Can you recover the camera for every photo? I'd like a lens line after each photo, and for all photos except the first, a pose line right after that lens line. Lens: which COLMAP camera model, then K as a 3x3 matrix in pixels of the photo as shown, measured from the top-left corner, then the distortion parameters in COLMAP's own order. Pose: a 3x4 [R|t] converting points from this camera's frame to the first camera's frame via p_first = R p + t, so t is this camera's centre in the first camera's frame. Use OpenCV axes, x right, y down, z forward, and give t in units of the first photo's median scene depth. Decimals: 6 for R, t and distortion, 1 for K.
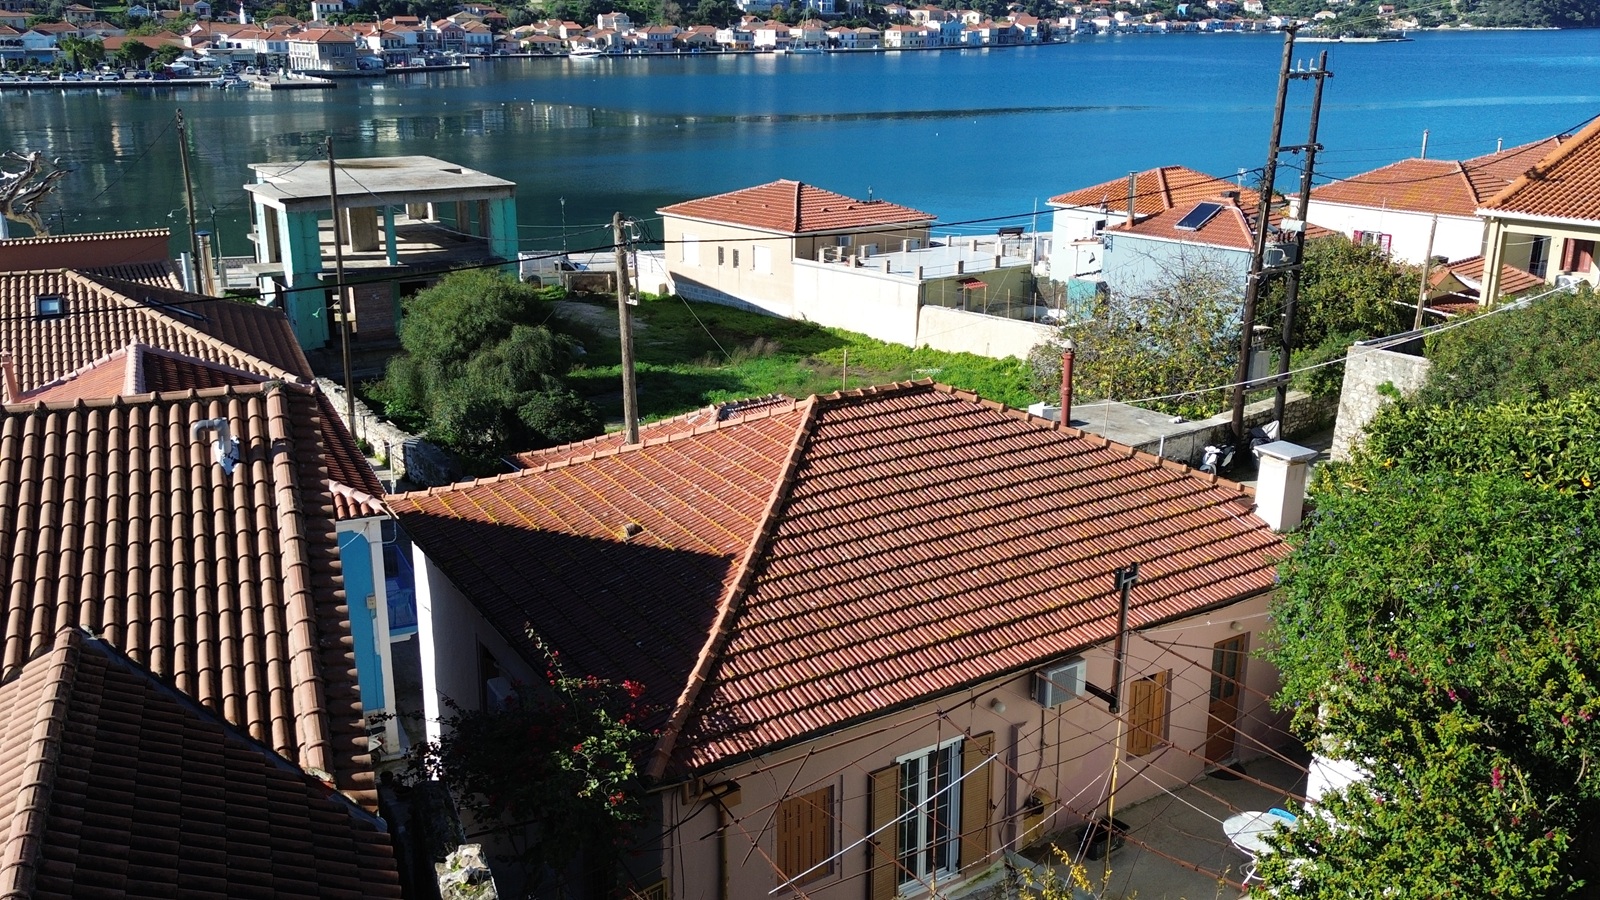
lens RADIAL K [[1382.9, 0, 799.3], [0, 1382.9, 467.2], [0, 0, 1]] dist [0.113143, -0.178562]
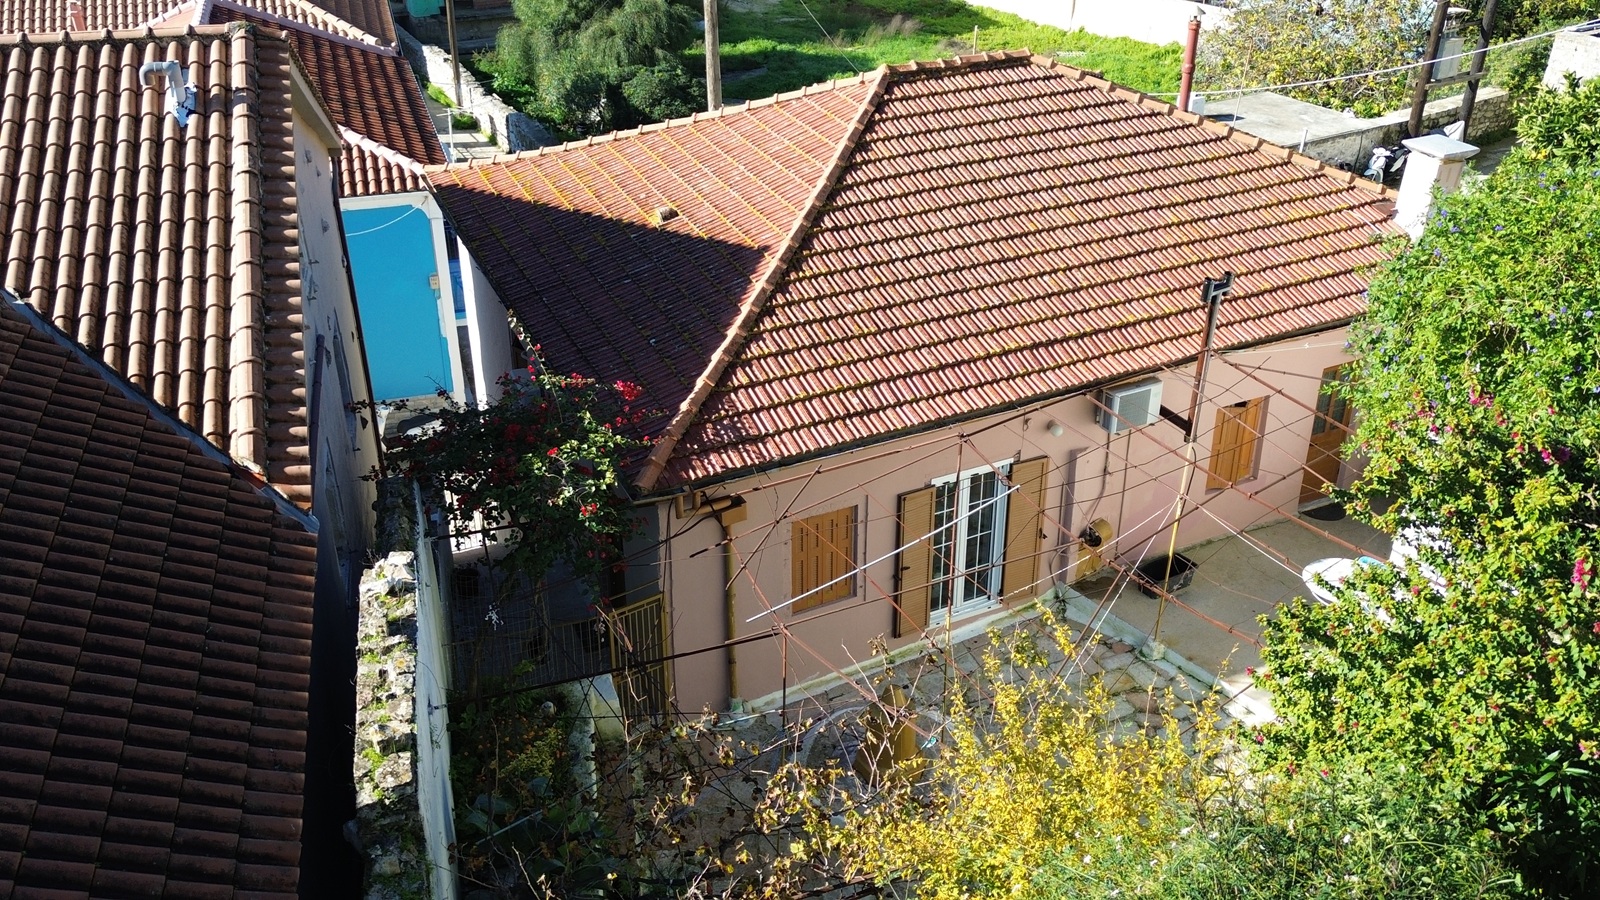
lens RADIAL K [[1382.9, 0, 799.3], [0, 1382.9, 467.2], [0, 0, 1]] dist [0.113143, -0.178562]
pose [[0.993390, 0.056398, -0.099979, 0.073860], [-0.033763, 0.976009, 0.215097, 0.009867], [0.109711, -0.210300, 0.971462, 0.114981]]
